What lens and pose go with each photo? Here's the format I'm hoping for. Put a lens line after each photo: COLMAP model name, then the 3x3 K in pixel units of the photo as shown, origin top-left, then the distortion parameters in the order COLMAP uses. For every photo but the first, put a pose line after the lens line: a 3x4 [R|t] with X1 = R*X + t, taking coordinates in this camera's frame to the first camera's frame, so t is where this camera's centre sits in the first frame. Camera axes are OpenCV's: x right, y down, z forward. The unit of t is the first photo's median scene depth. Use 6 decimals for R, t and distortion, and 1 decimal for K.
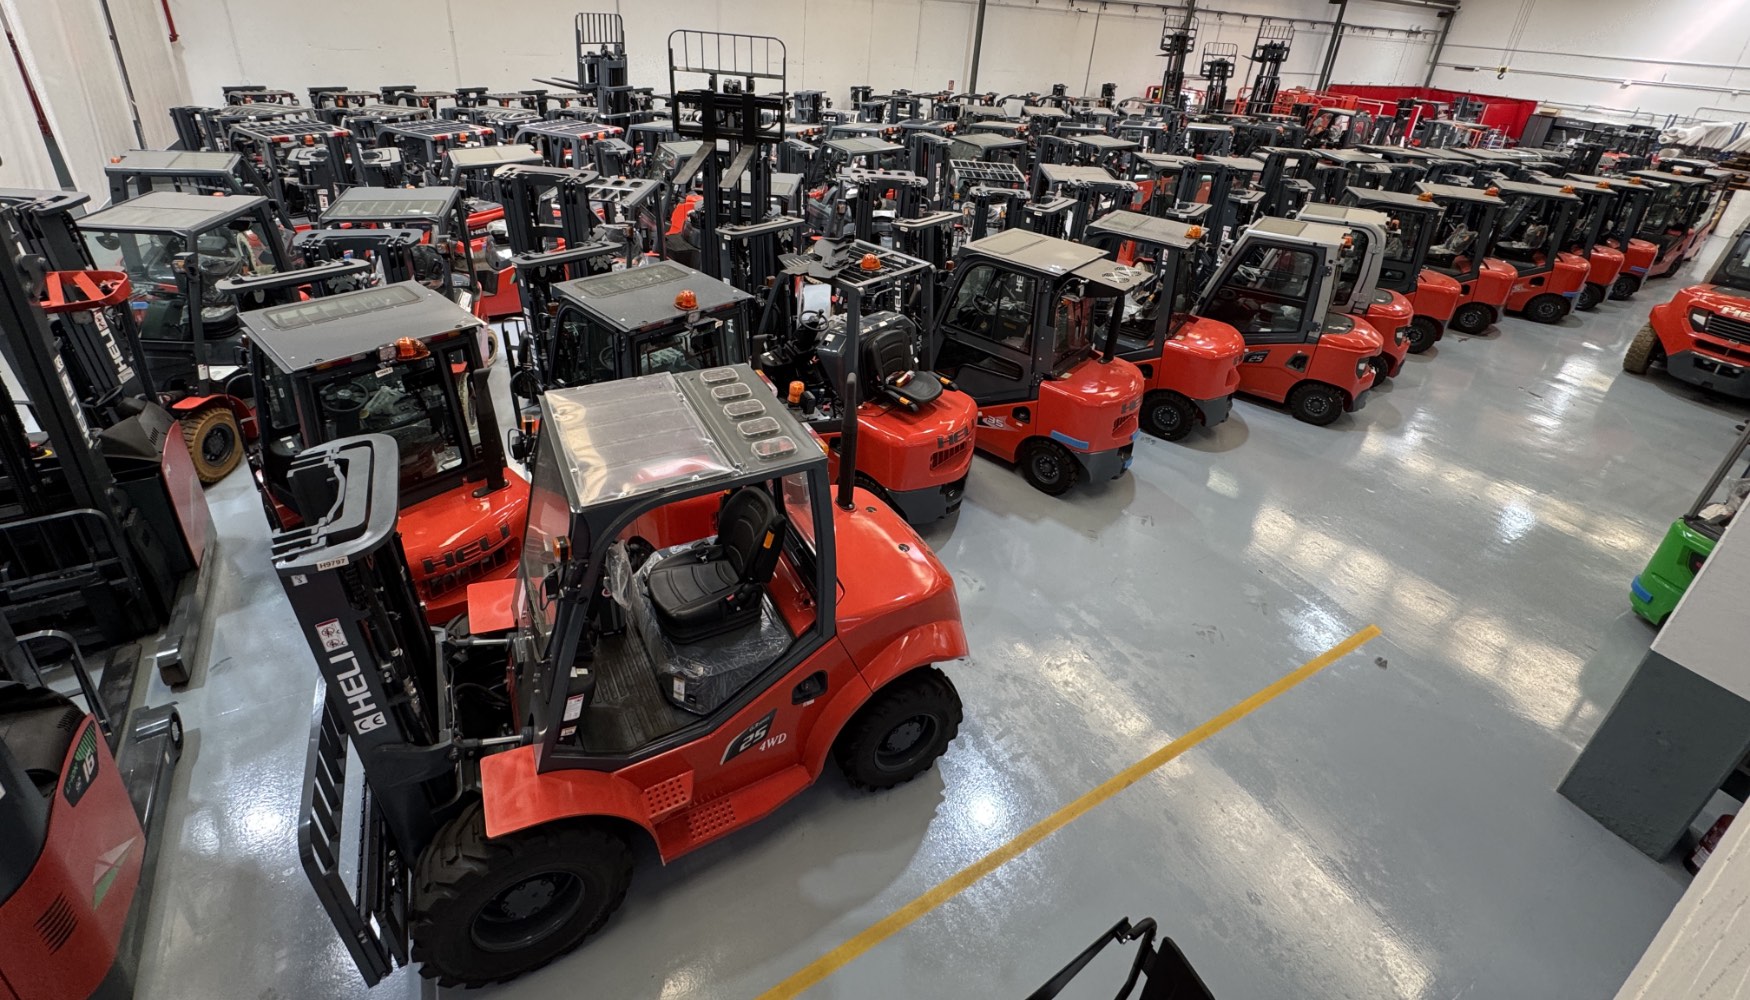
lens RADIAL K [[767.4, 0, 875.0], [0, 767.4, 500.0], [0, 0, 1]] dist [0.000097, 0.000013]
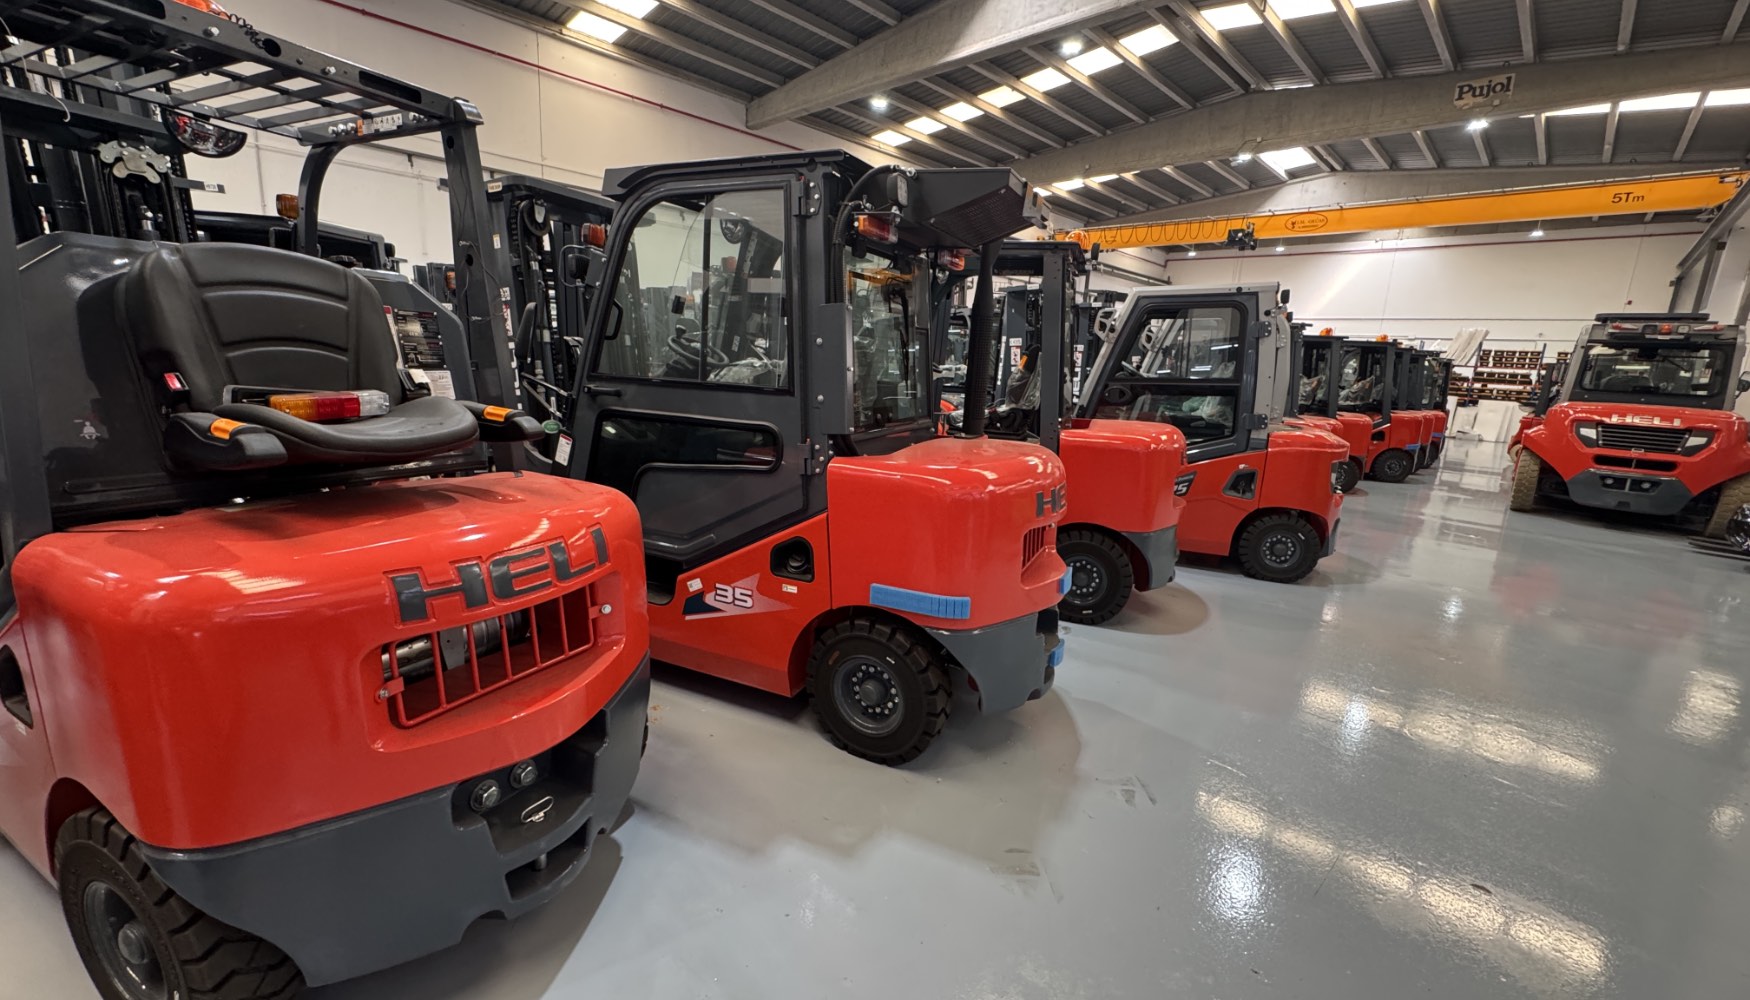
lens RADIAL K [[694.1, 0, 966.9], [0, 694.1, 500.7], [0, 0, 1]] dist [0.000275, 0.000001]
pose [[0.934189, -0.026035, 0.355829, 0.145298], [0.160902, 0.920897, -0.355049, 0.001639], [-0.318438, 0.388936, 0.864481, 0.635077]]
